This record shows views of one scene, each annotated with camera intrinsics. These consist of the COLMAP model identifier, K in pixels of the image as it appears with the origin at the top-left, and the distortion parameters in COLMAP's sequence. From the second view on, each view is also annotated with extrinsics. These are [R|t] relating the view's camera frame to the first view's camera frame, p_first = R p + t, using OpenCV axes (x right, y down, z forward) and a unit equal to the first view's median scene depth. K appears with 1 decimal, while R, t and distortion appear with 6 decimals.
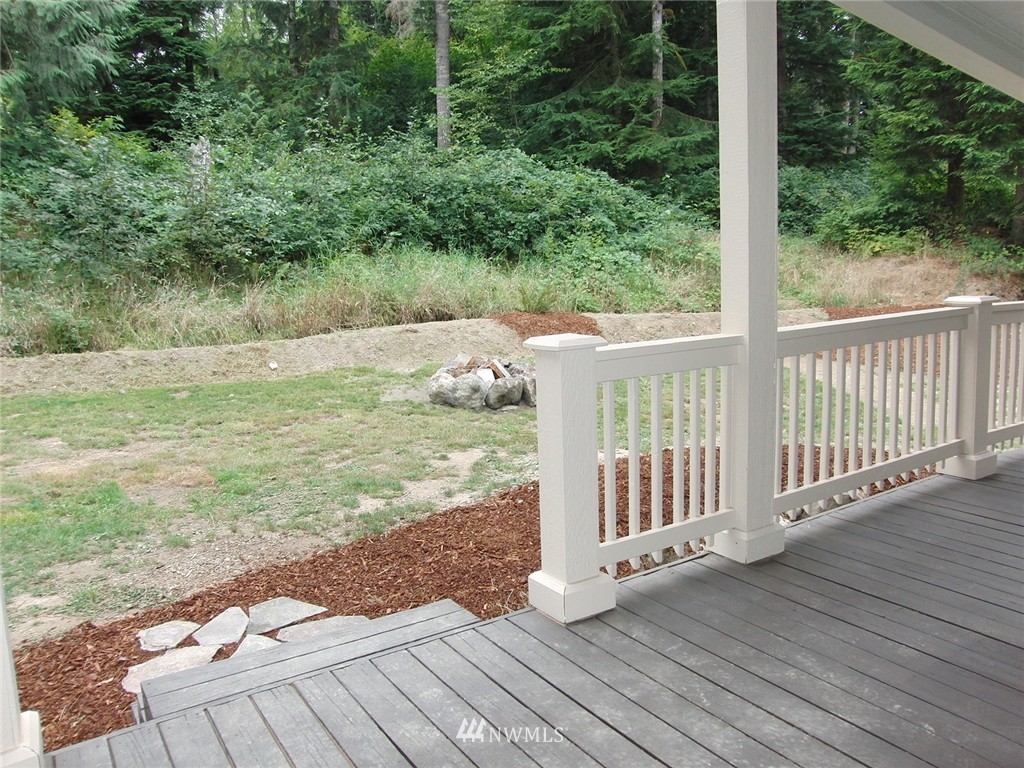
lens RADIAL K [[814.7, 0, 512.7], [0, 814.7, 383.1], [0, 0, 1]] dist [-0.142632, 0.119616]
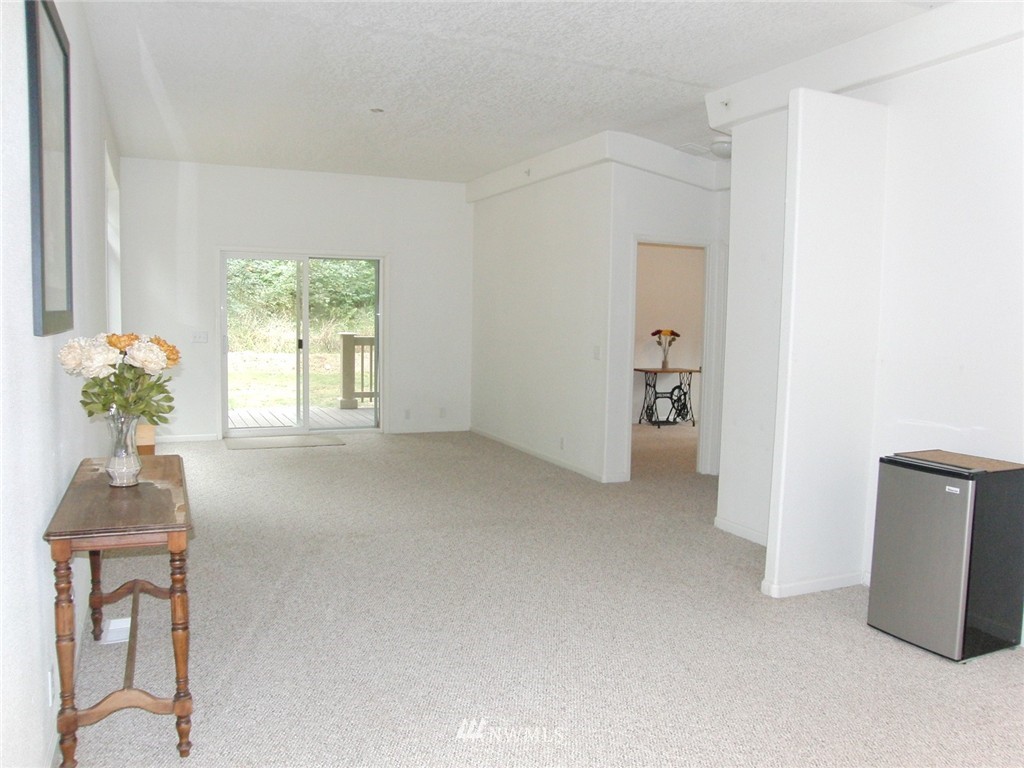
lens RADIAL K [[814.7, 0, 510.8], [0, 814.7, 384.8], [0, 0, 1]] dist [-0.142632, 0.119616]
pose [[0.986338, 0.069076, -0.149552, 0.271913], [-0.078684, 0.995134, -0.059306, 0.067937], [0.144728, 0.070264, 0.986974, -0.502357]]
